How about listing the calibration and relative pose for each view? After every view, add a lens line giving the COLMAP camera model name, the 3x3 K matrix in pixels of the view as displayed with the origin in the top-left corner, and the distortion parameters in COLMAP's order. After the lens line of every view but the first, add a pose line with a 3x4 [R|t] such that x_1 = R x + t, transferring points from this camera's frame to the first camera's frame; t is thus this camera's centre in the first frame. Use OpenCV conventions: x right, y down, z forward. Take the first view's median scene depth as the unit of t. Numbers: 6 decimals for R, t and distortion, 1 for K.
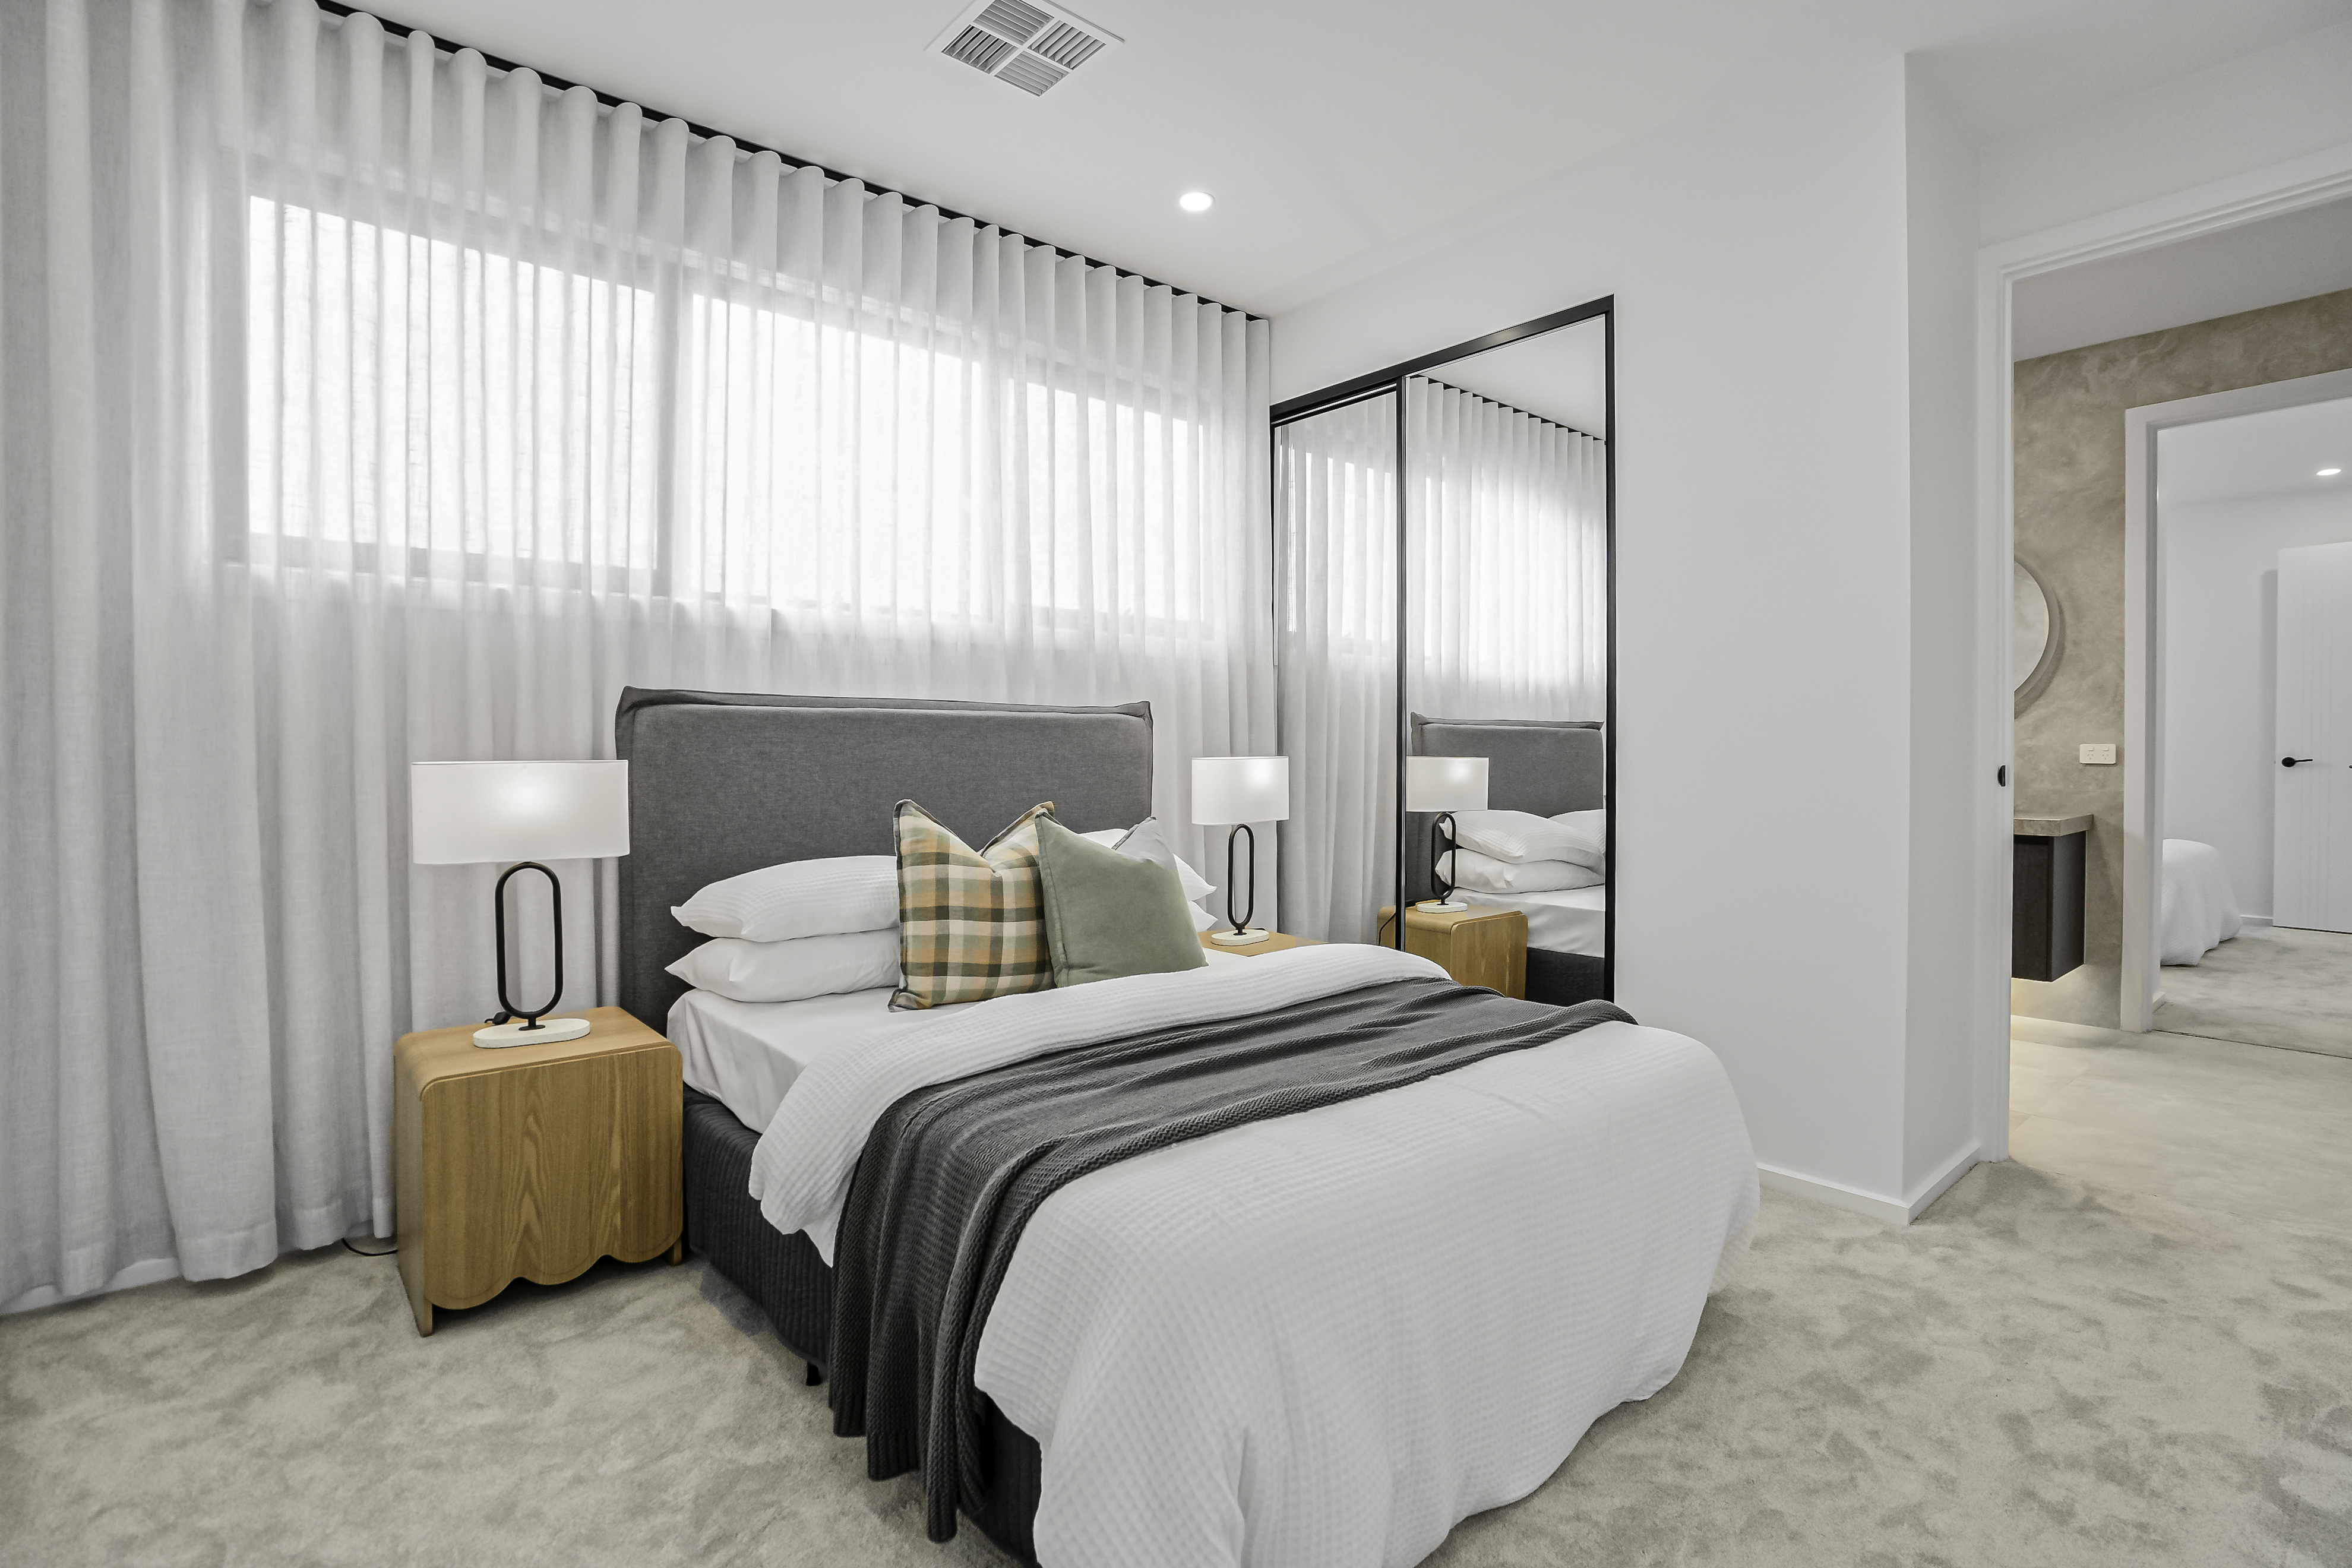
lens RADIAL K [[1130.5, 0, 1188.6], [0, 1130.5, 768.3], [0, 0, 1]] dist [-0.041995, 0.015216]
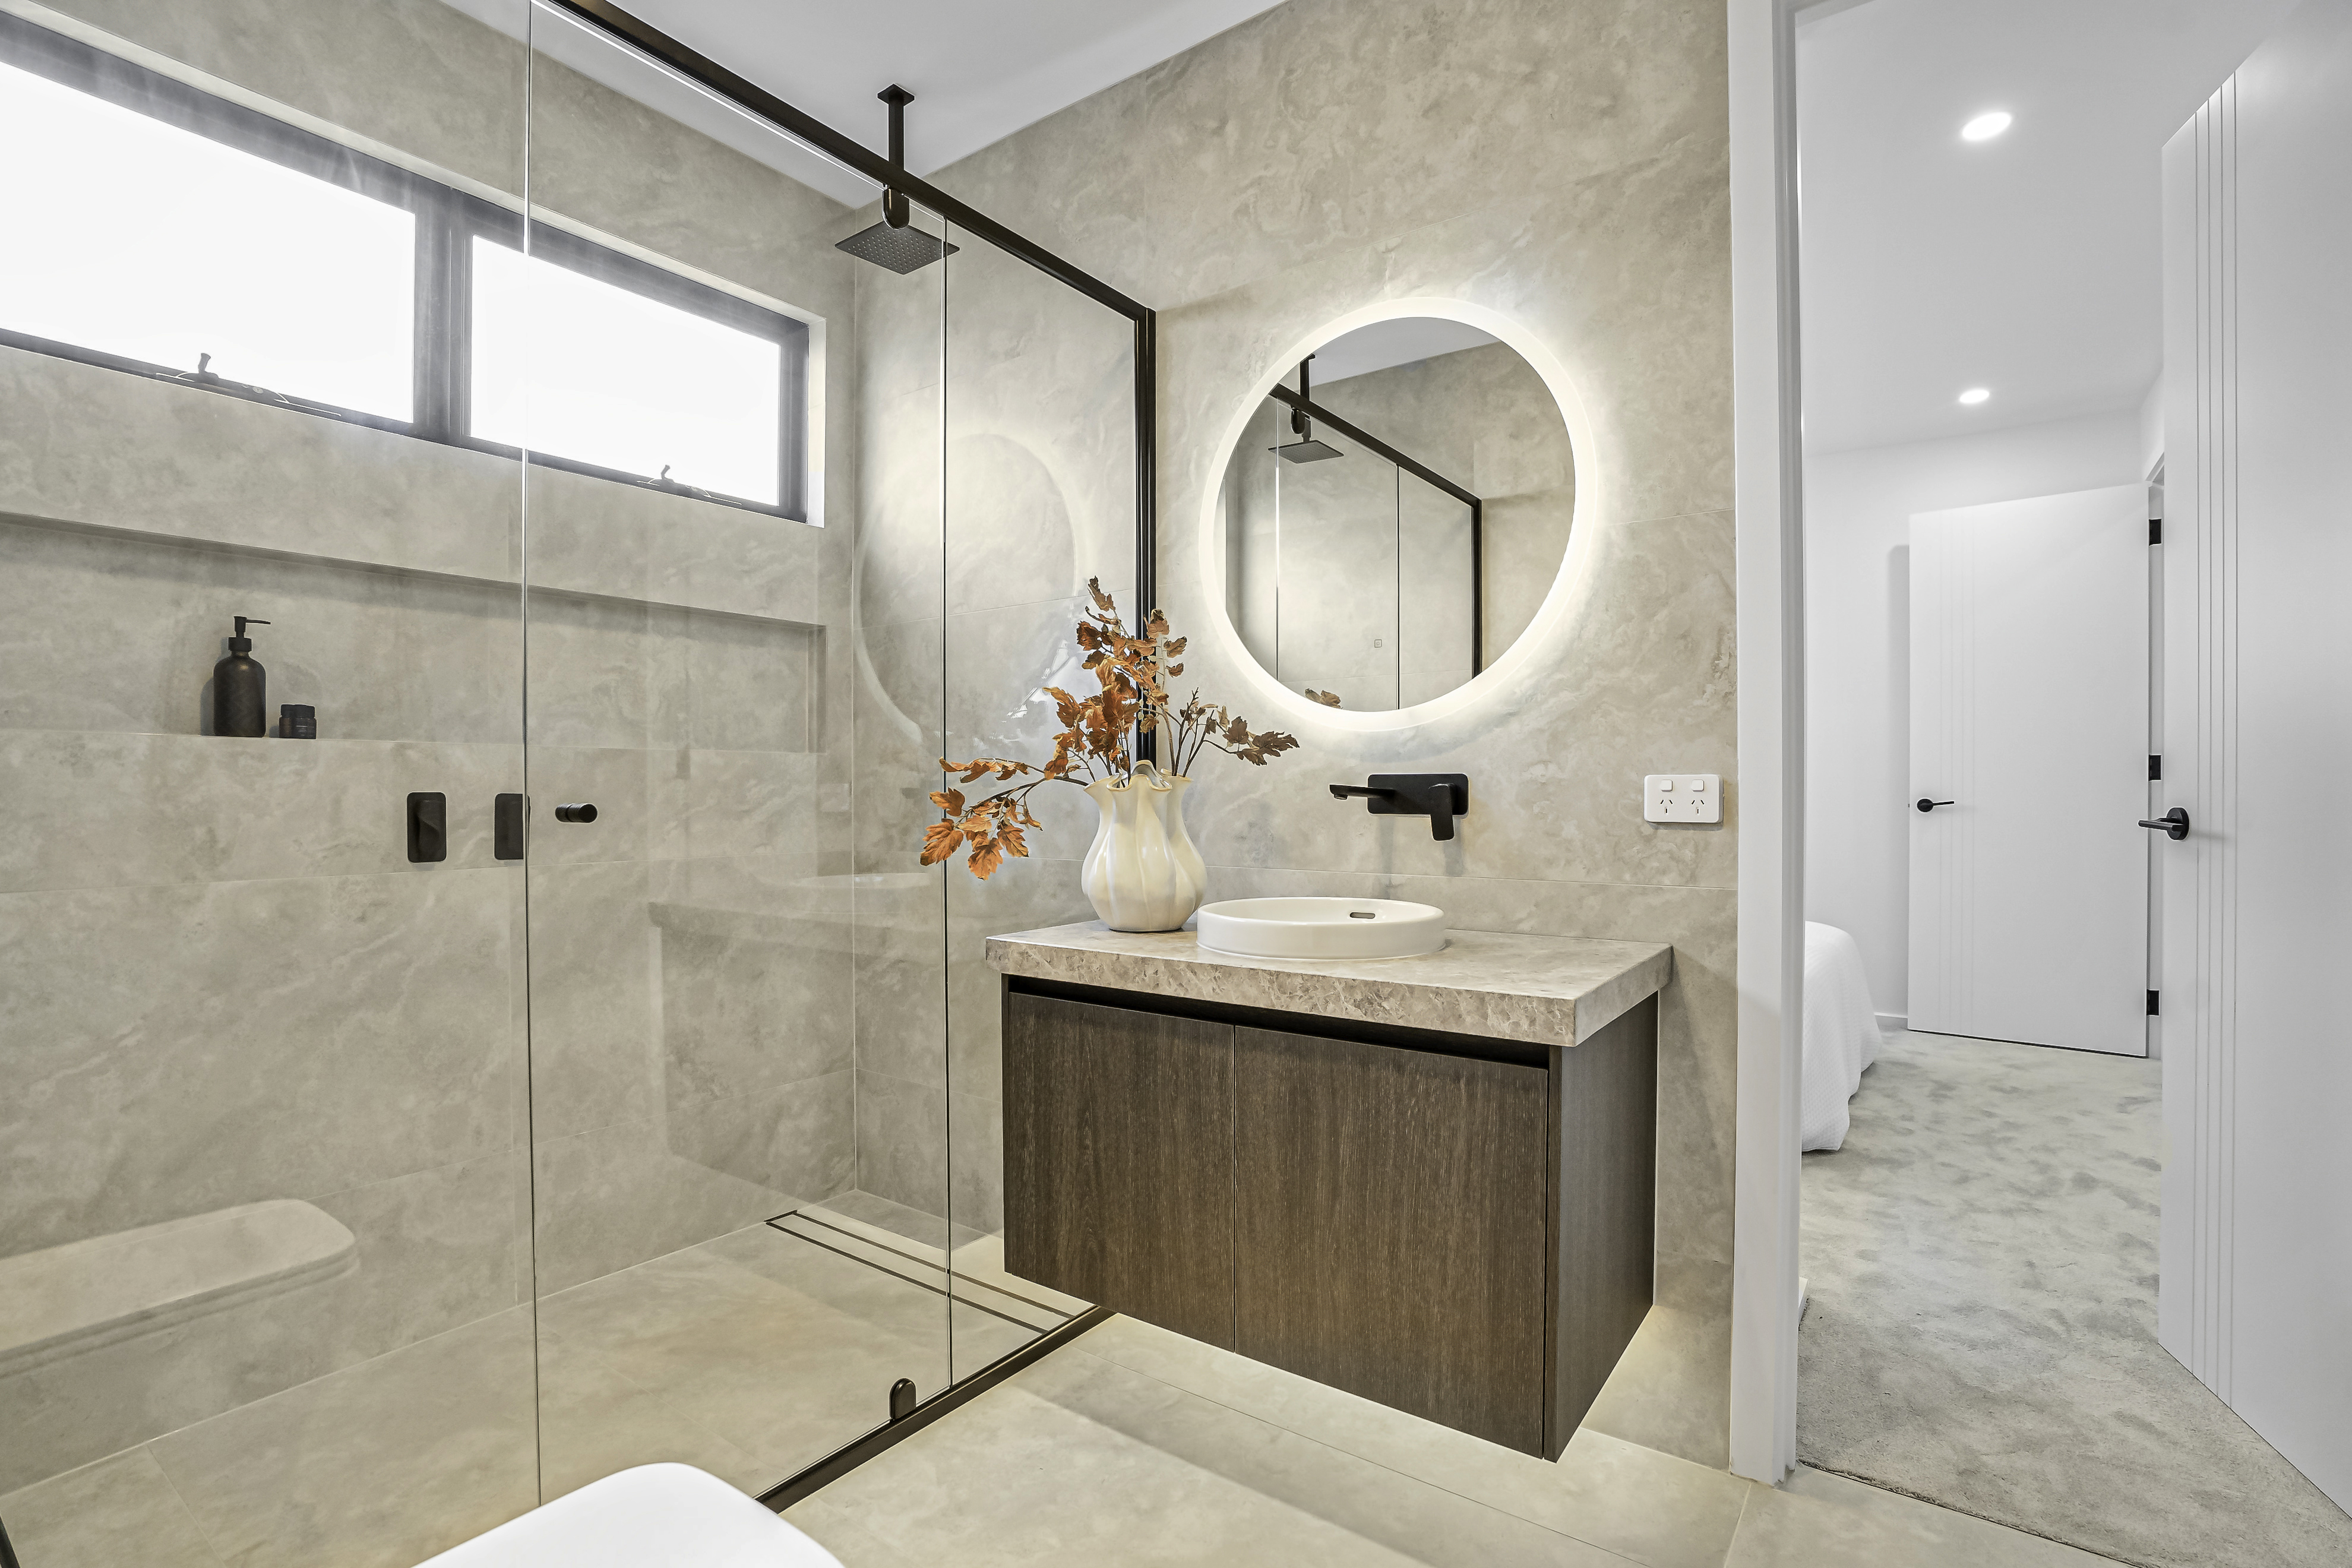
lens RADIAL K [[1130.5, 0, 1155.9], [0, 1130.5, 795.1], [0, 0, 1]] dist [-0.041995, 0.015216]
pose [[0.973635, -0.002303, 0.228101, 0.539537], [0.004838, 0.999933, -0.010555, -0.010963], [-0.228061, 0.011380, 0.973580, 0.642239]]
